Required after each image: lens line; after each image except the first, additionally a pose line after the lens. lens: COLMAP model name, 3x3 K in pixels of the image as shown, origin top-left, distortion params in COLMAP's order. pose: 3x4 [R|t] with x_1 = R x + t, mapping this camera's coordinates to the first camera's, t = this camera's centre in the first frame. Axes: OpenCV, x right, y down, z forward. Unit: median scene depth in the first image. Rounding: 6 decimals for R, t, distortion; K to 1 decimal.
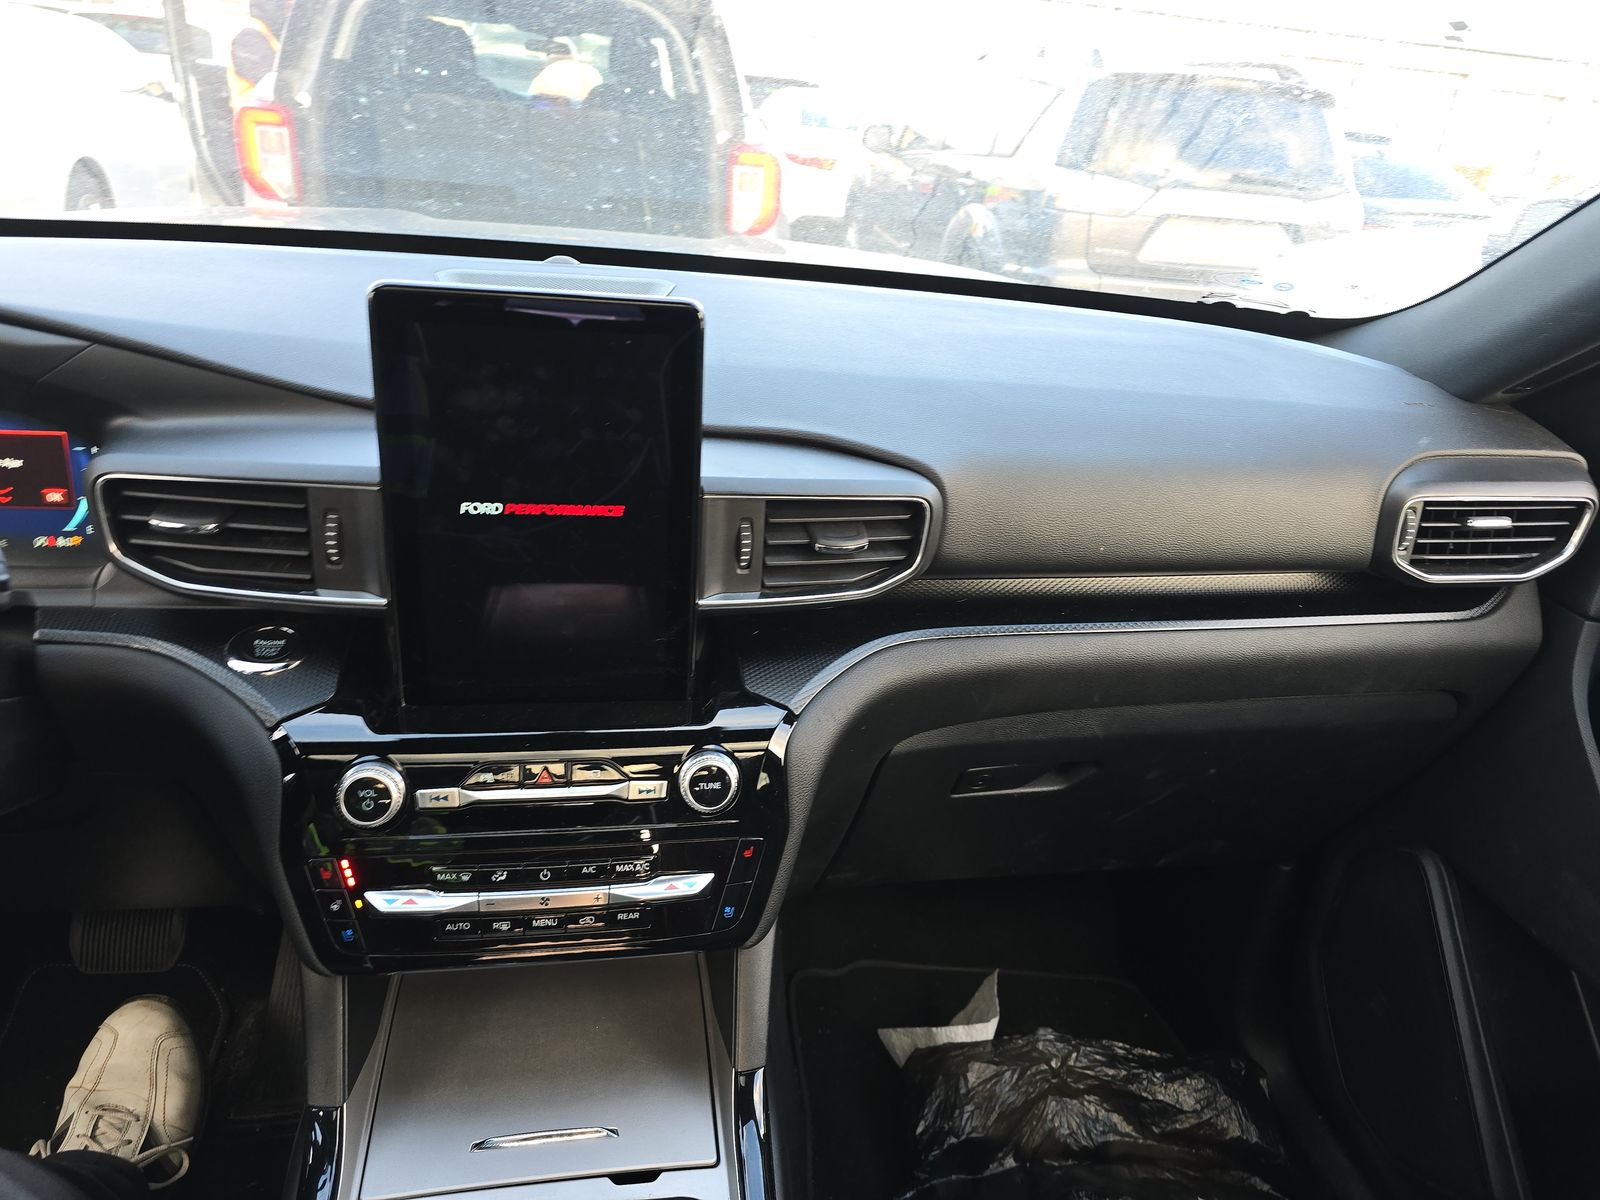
lens RADIAL K [[1060.3, 0, 800.7], [0, 1060.3, 599.7], [0, 0, 1]] dist [0.003064, 0.004504]
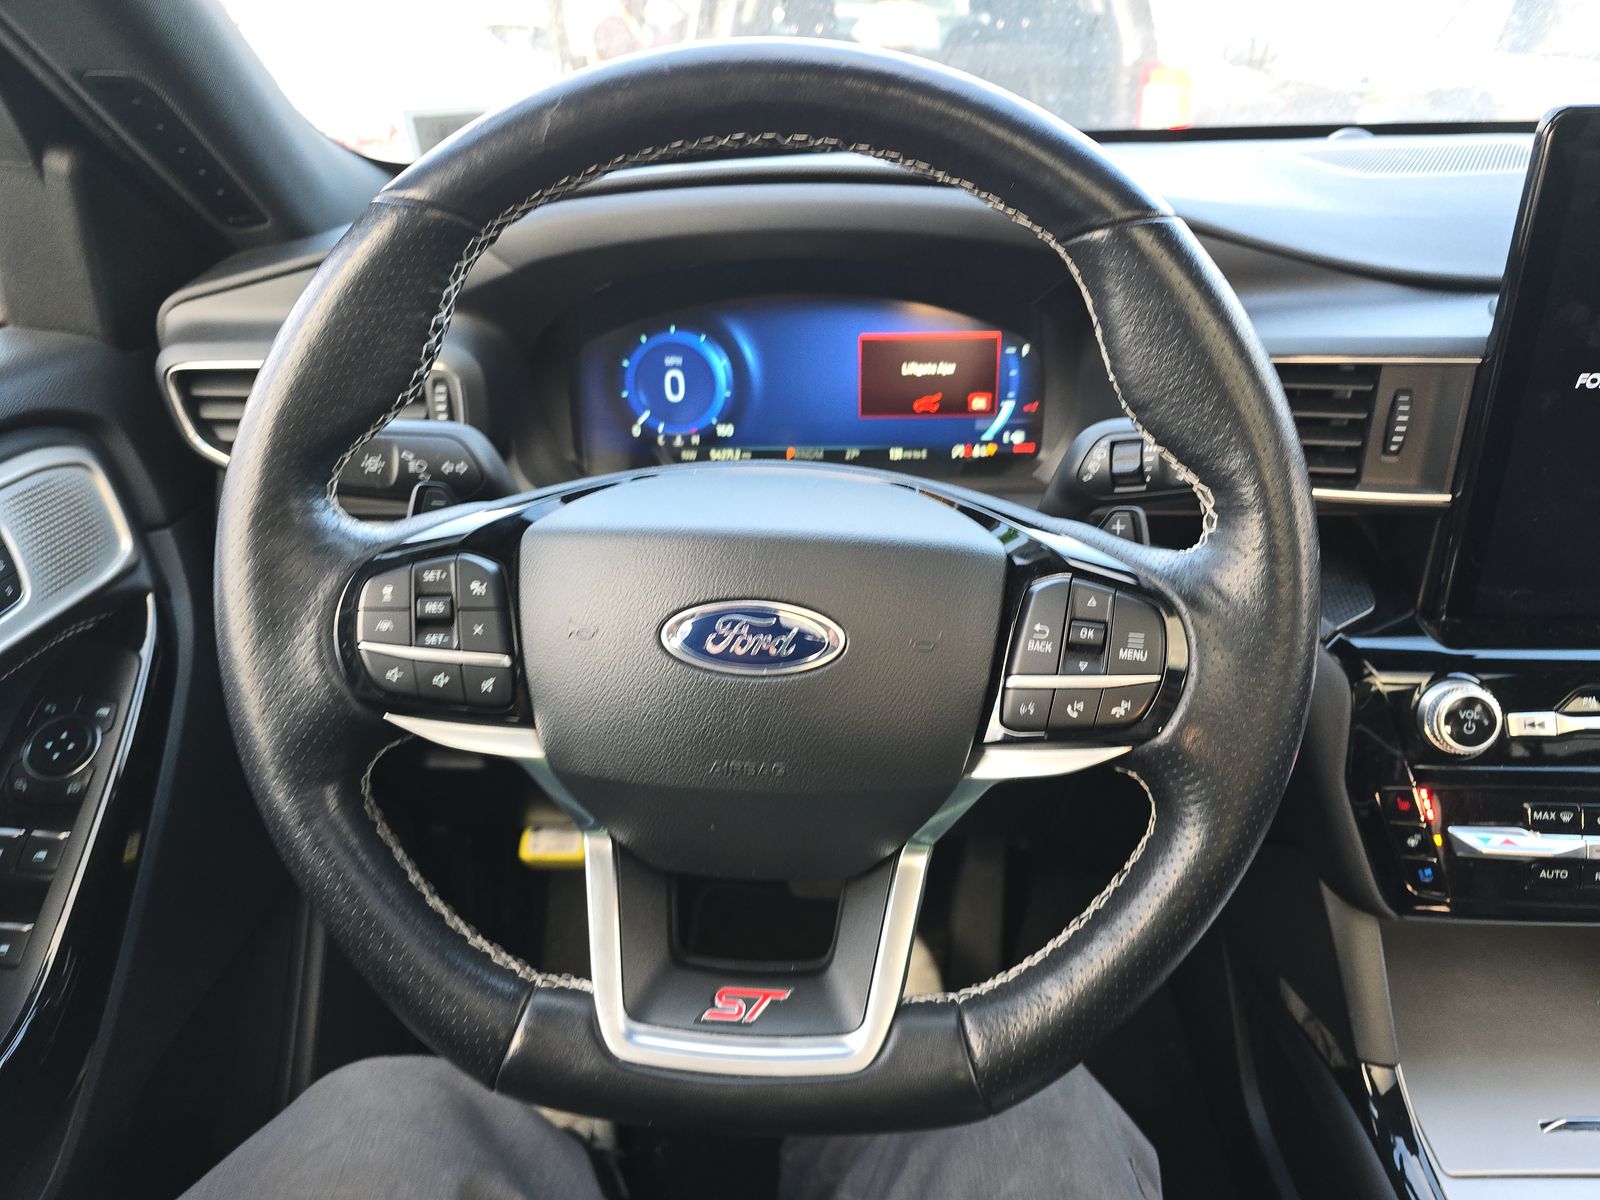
lens RADIAL K [[1060.3, 0, 794.0], [0, 1060.3, 601.4], [0, 0, 1]] dist [0.003064, 0.004504]
pose [[0.967888, 0.002831, -0.251367, -0.706080], [0.006017, 0.999389, 0.034423, 0.055121], [0.251311, -0.034831, 0.967280, 0.023224]]
